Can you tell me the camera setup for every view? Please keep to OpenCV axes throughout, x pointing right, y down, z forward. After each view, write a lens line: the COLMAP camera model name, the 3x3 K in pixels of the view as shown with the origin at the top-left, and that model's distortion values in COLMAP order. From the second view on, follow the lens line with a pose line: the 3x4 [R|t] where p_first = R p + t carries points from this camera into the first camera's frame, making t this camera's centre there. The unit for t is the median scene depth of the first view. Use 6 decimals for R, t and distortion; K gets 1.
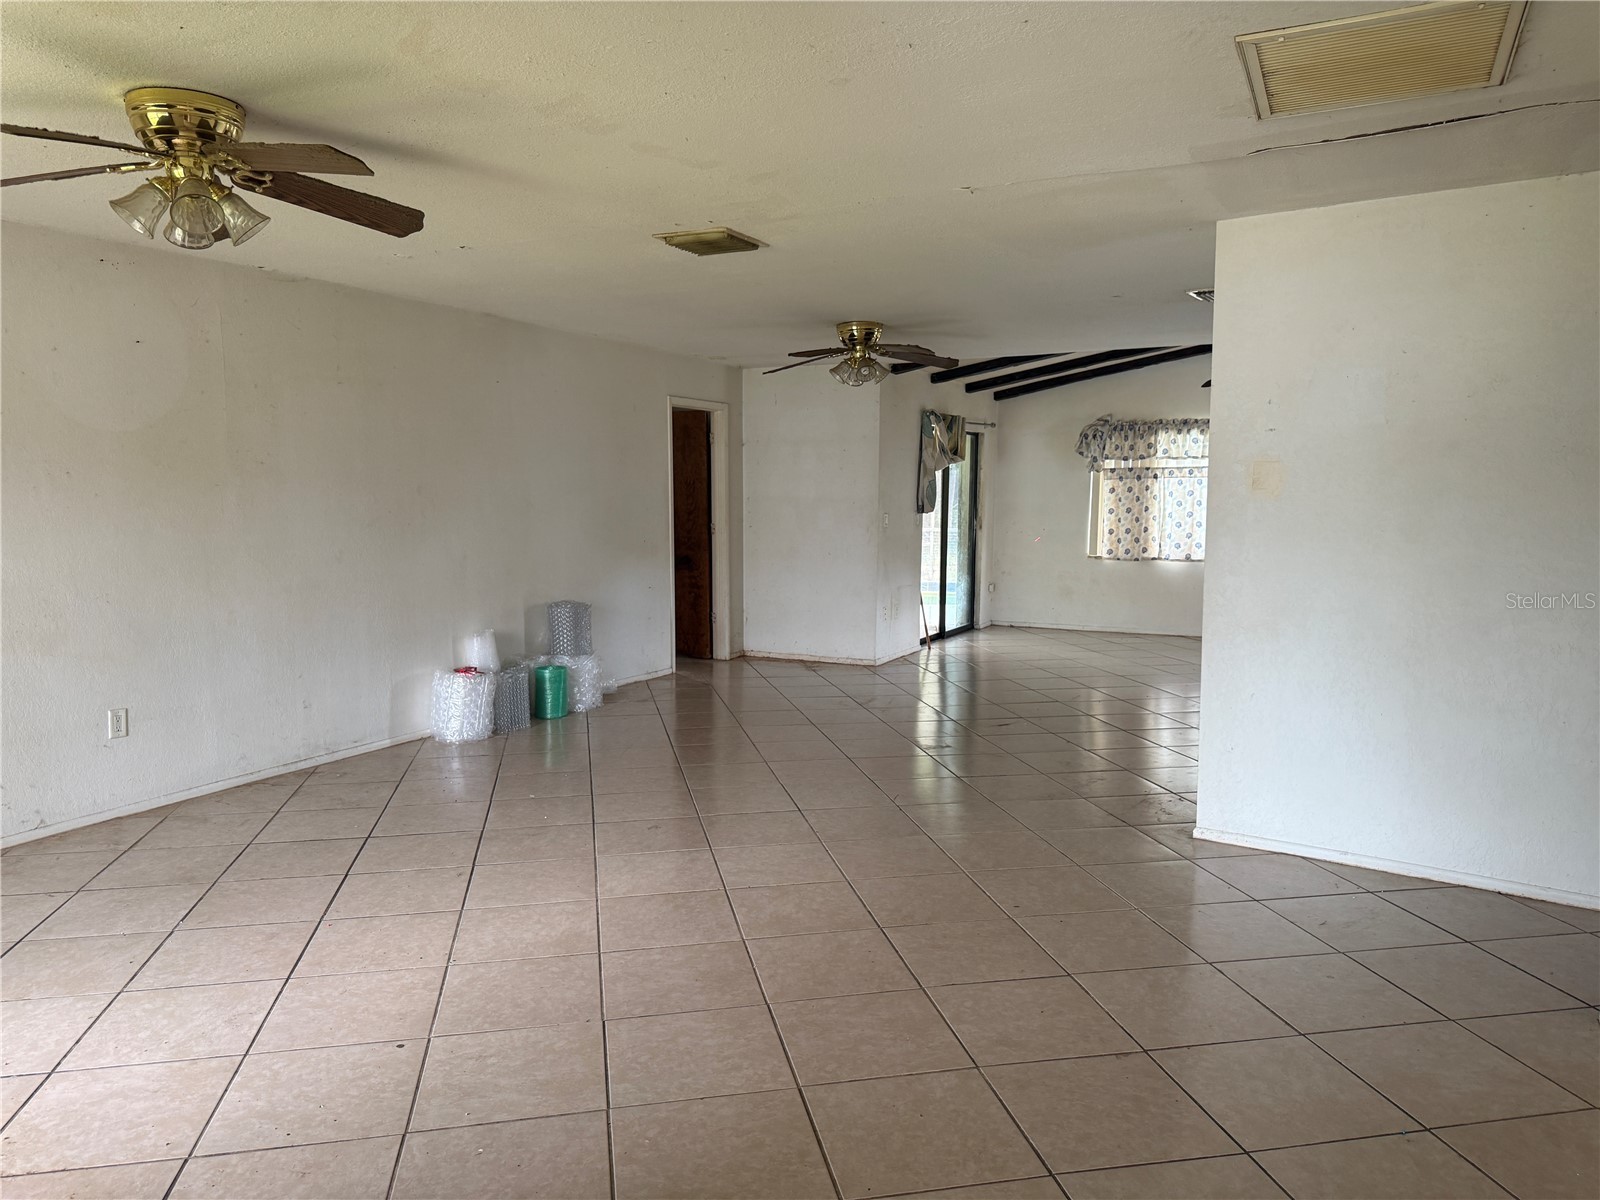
lens RADIAL K [[1123.1, 0, 793.1], [0, 1123.1, 599.5], [0, 0, 1]] dist [0.090183, -0.106417]
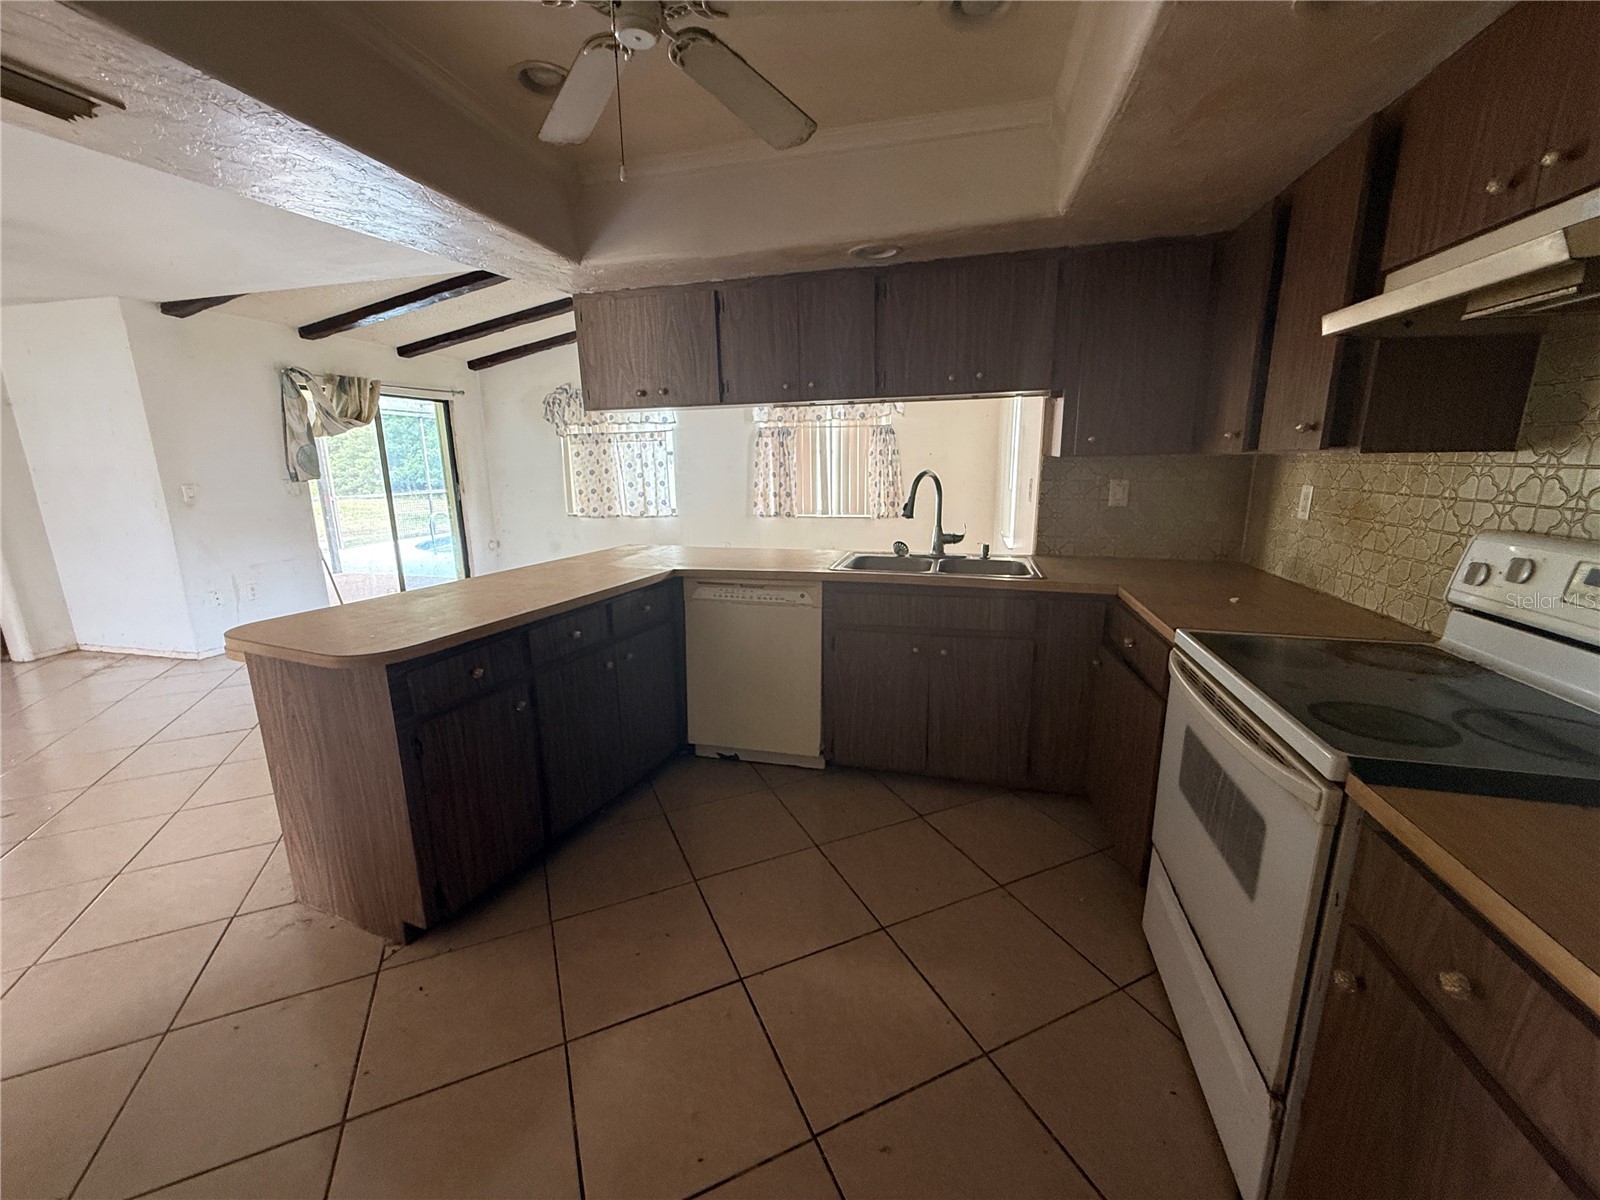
lens RADIAL K [[640.5, 0, 792.8], [0, 640.5, 598.7], [0, 0, 1]] dist [0.000523, 0.000045]
pose [[0.975000, -0.065425, 0.212353, 0.430016], [0.039278, 0.991367, 0.125096, -0.033670], [-0.218704, -0.113628, 0.969153, 0.416659]]
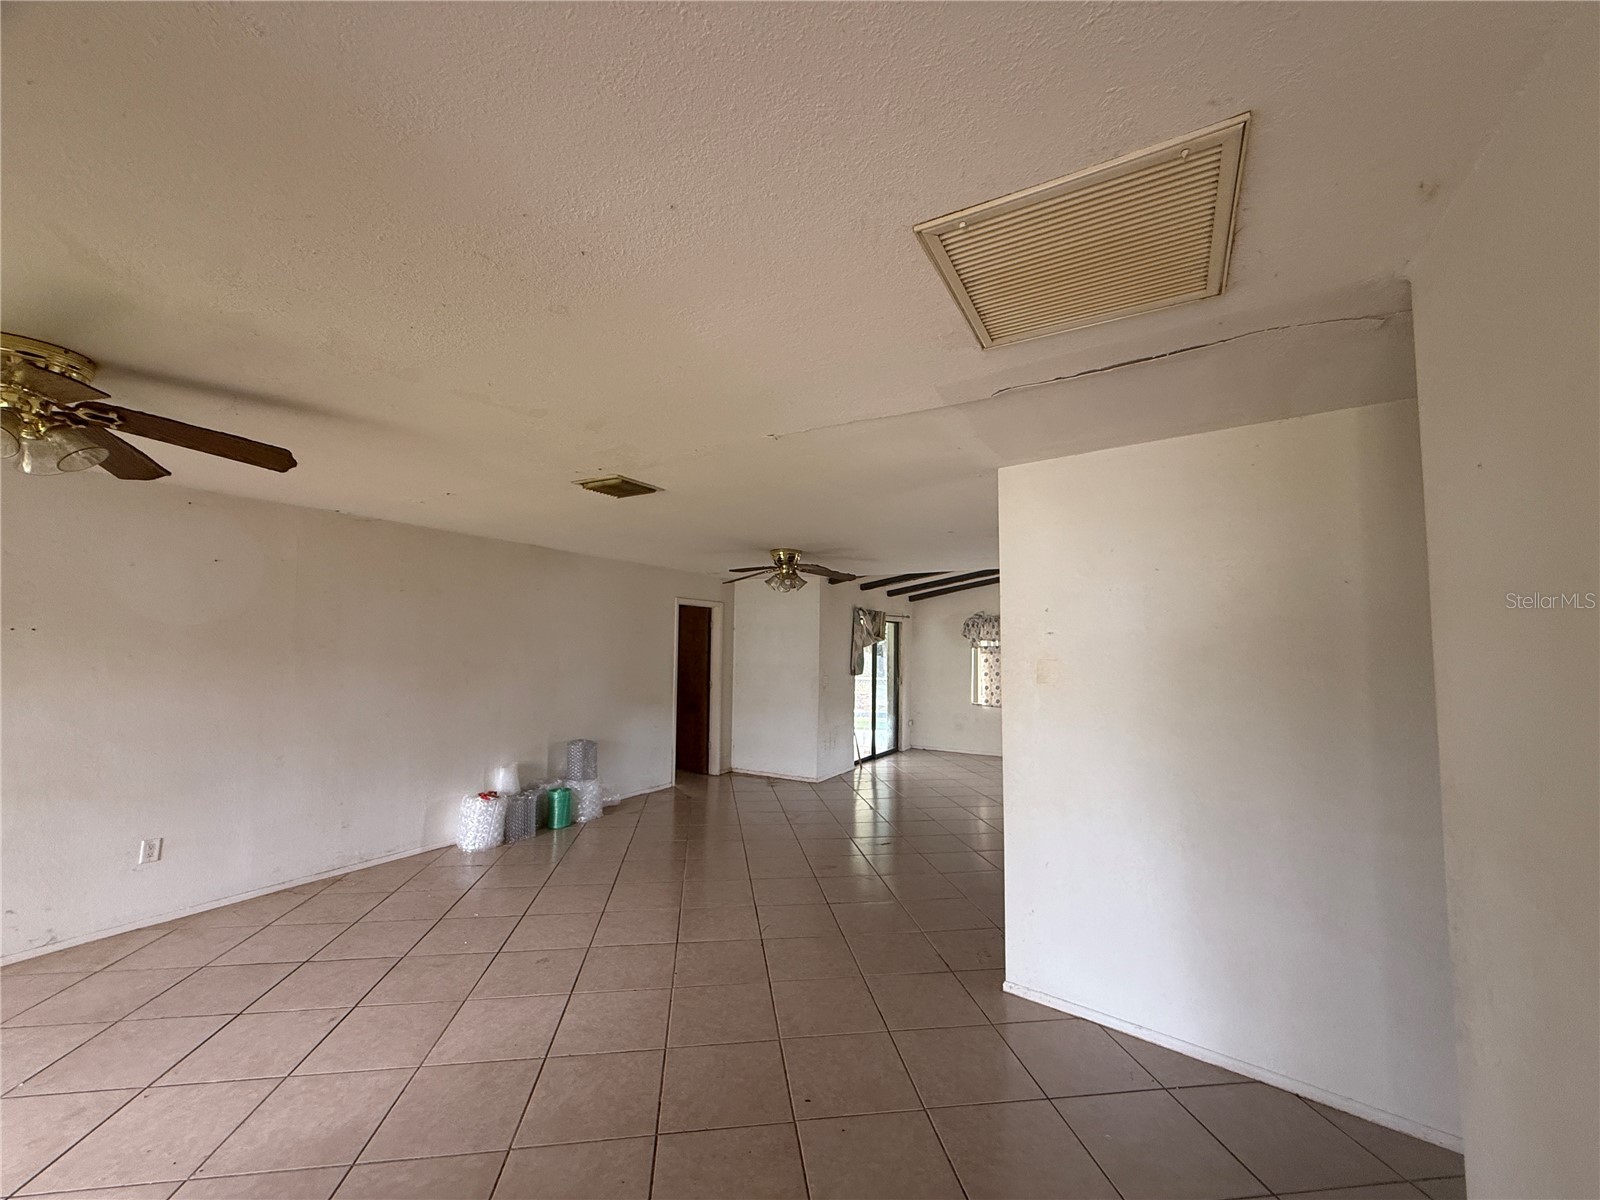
lens RADIAL K [[640.5, 0, 792.8], [0, 640.5, 598.7], [0, 0, 1]] dist [0.000523, 0.000045]
pose [[0.998181, 0.005679, -0.060028, 0.091599], [-0.016069, 0.984604, -0.174057, -0.030286], [0.058116, 0.174705, 0.982904, 0.152999]]
